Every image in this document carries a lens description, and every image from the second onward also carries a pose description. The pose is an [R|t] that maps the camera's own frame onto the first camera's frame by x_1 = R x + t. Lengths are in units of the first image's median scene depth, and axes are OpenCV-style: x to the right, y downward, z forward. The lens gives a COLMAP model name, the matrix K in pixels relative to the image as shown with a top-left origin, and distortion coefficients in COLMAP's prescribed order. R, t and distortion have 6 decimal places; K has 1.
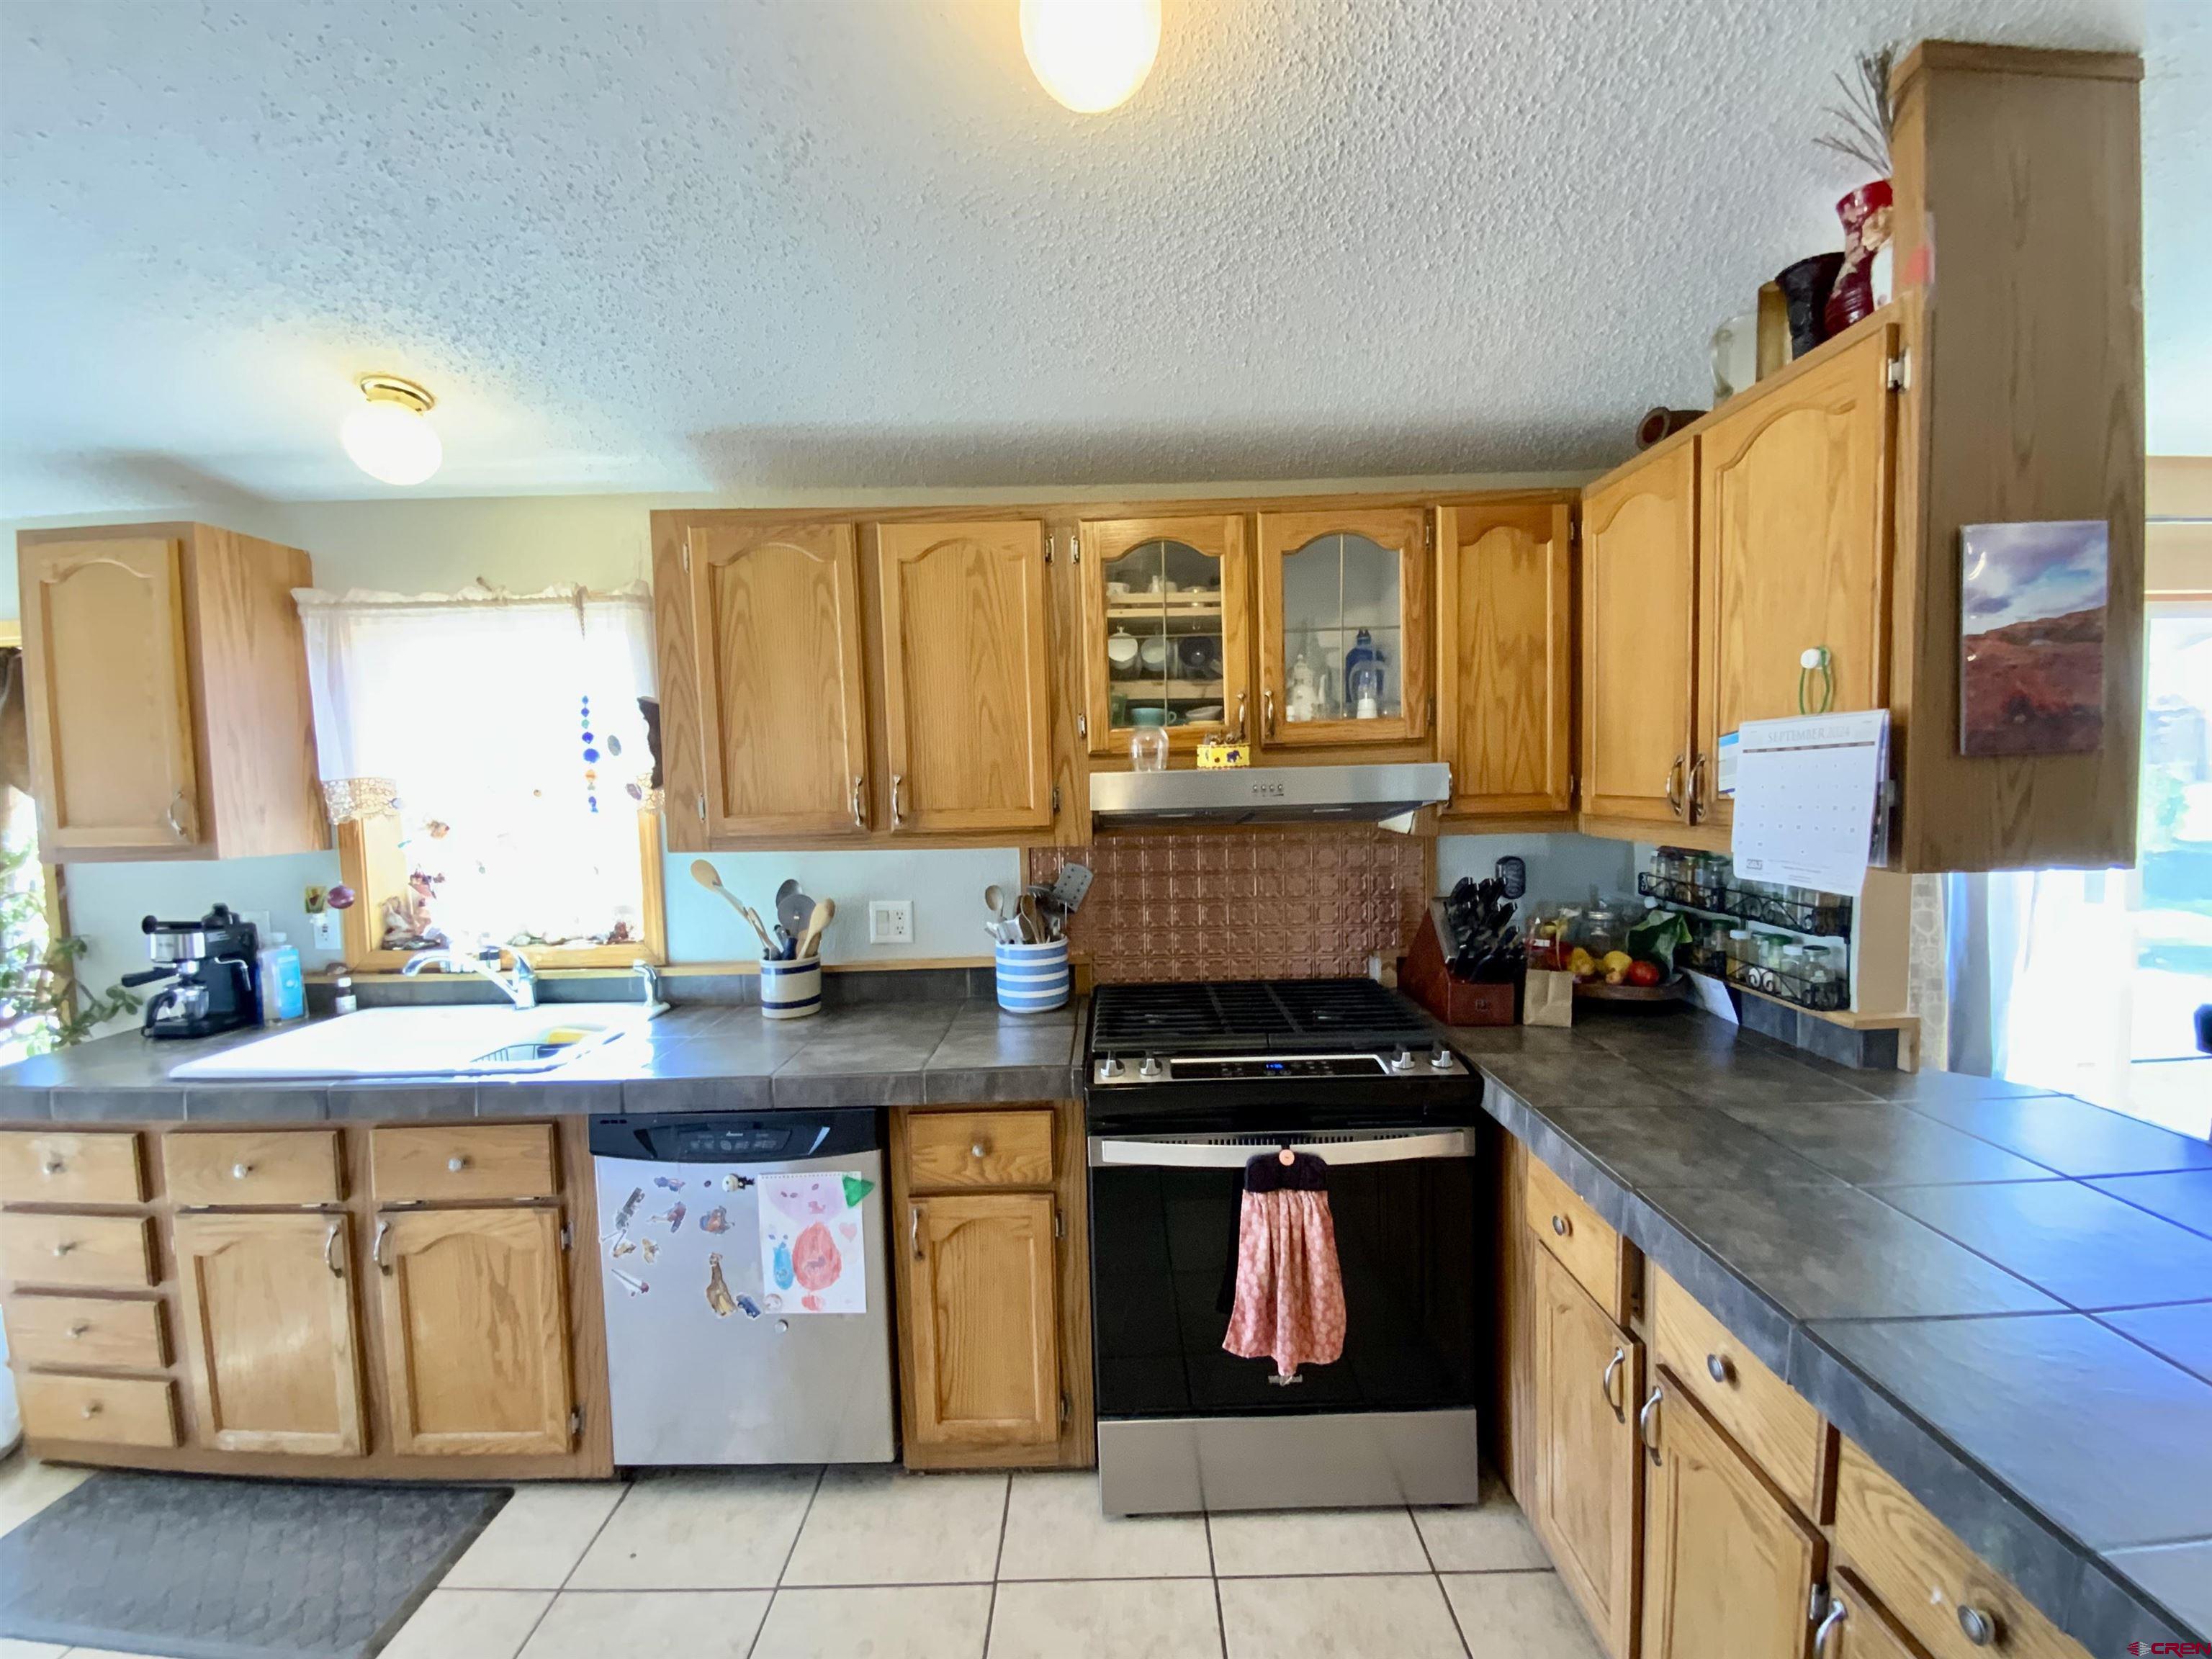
lens RADIAL K [[908.5, 0, 1100.6], [0, 908.5, 846.5], [0, 0, 1]] dist [0.004797, 0.000915]
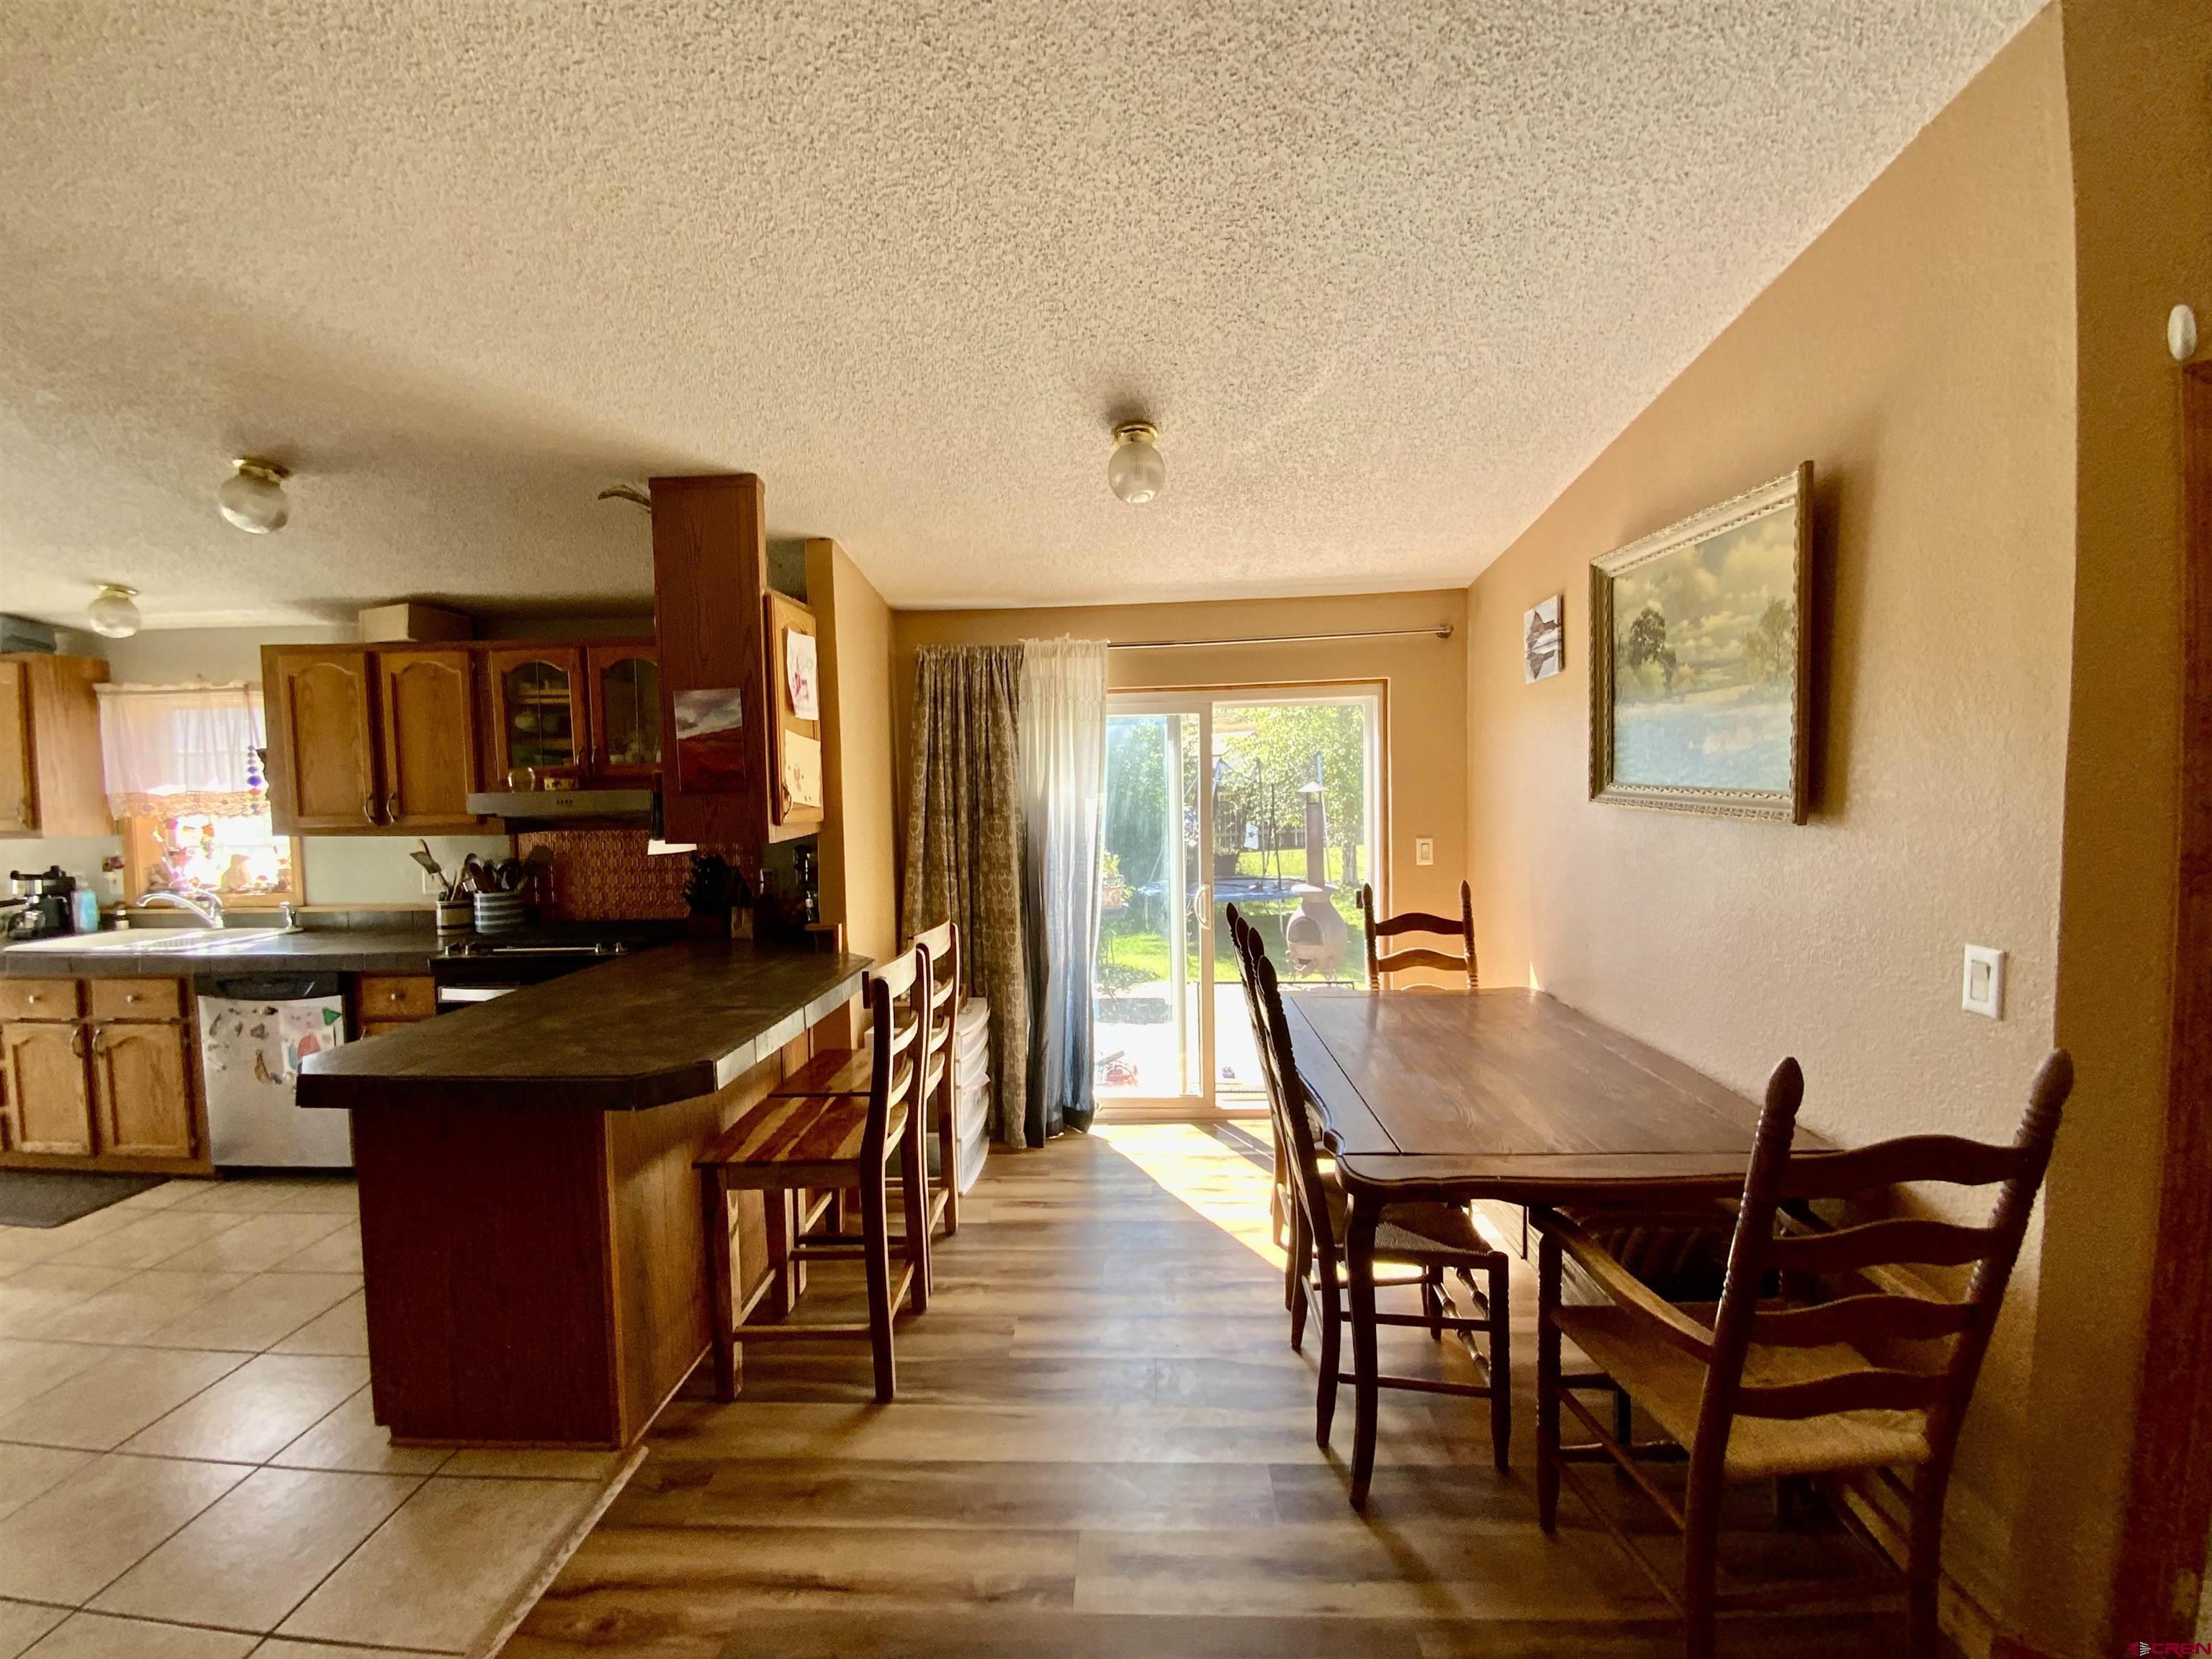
lens RADIAL K [[928.0, 0, 1115.3], [0, 928.0, 834.9], [0, 0, 1]] dist [-0.023122, -0.003360]
pose [[0.999866, 0.009231, -0.013485, 1.209653], [-0.009552, 0.999668, -0.023911, 0.031368], [0.013259, 0.024037, 0.999623, -0.750273]]
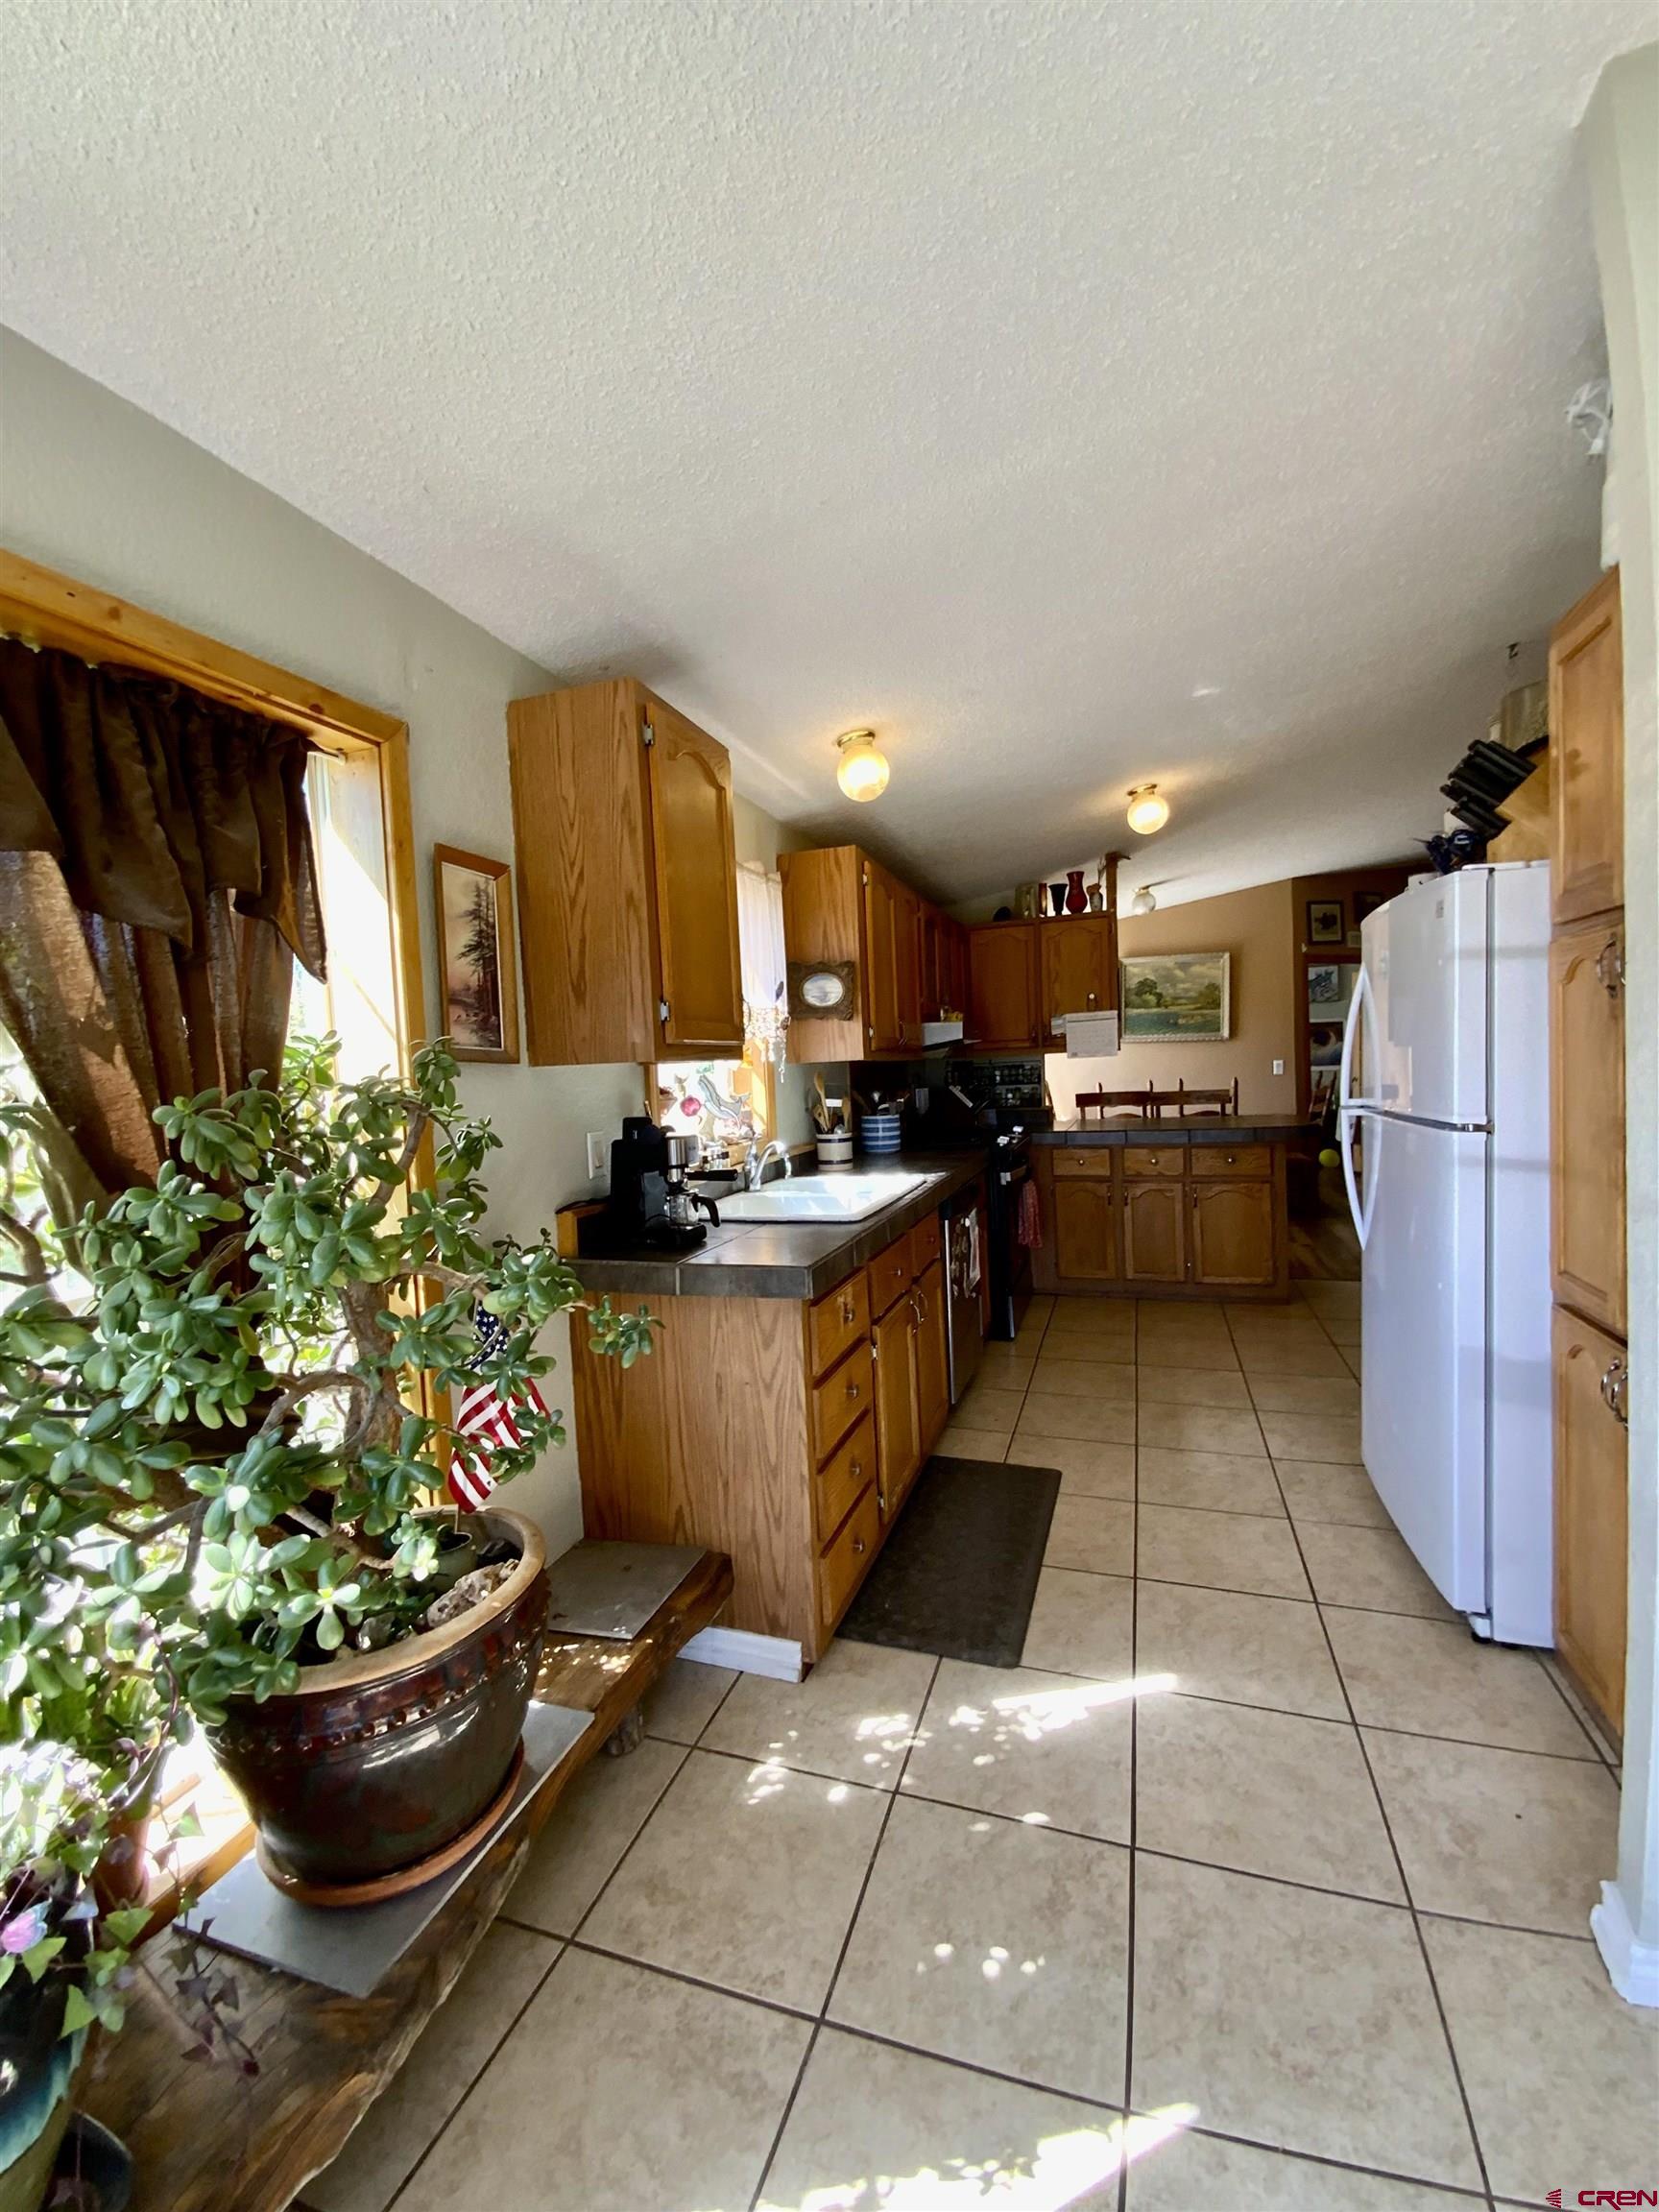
lens RADIAL K [[908.5, 0, 833.9], [0, 908.5, 1106.4], [0, 0, 1]] dist [0.004797, 0.000915]
pose [[0.300922, -0.028833, 0.953213, -2.052507], [0.104482, 0.994522, -0.002902, 0.097103], [-0.947908, 0.100467, 0.302286, 0.604758]]
